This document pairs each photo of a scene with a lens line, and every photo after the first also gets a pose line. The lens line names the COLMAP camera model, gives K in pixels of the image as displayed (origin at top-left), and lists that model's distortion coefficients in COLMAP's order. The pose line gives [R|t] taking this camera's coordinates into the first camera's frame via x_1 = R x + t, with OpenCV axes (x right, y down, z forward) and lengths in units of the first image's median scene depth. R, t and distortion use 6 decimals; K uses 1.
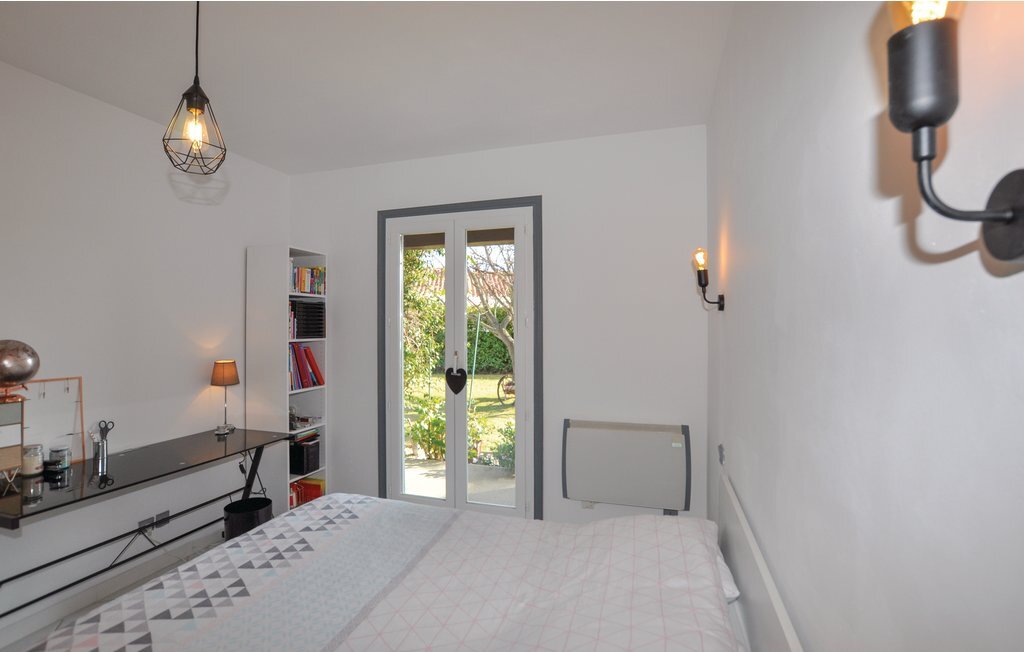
lens RADIAL K [[472.6, 0, 512.0], [0, 472.6, 326.0], [0, 0, 1]] dist [-0.033530, 0.000207]
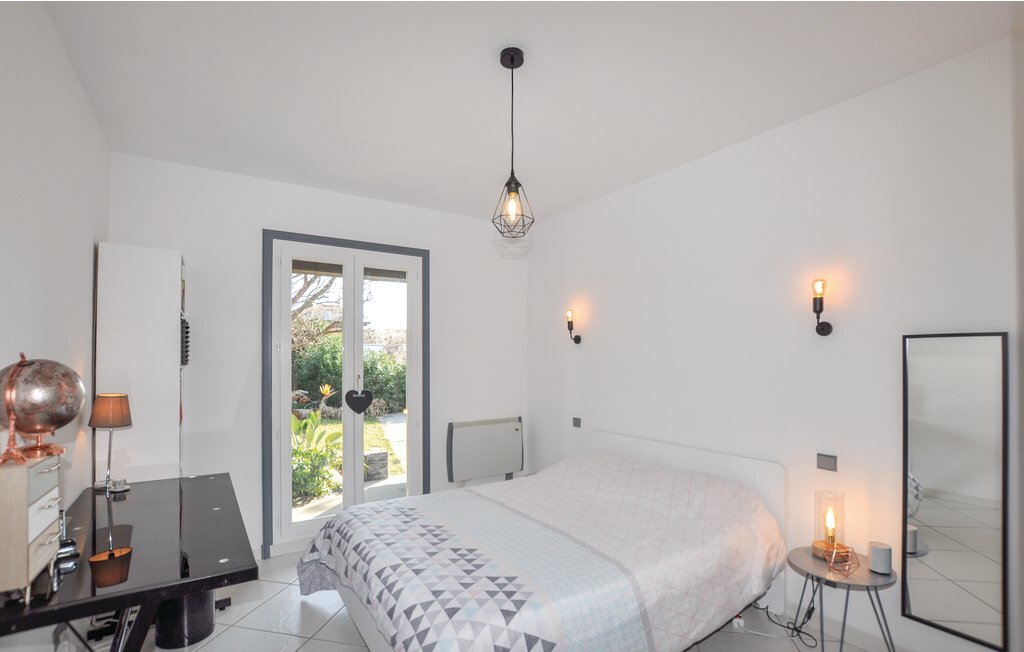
lens RADIAL K [[464.4, 0, 510.6], [0, 464.4, 356.6], [0, 0, 1]] dist [-0.000697, -0.000012]
pose [[0.626744, 0.004247, 0.779214, -0.819994], [0.004121, 0.999953, -0.008765, 0.023607], [-0.779214, 0.008705, 0.626697, 0.046777]]
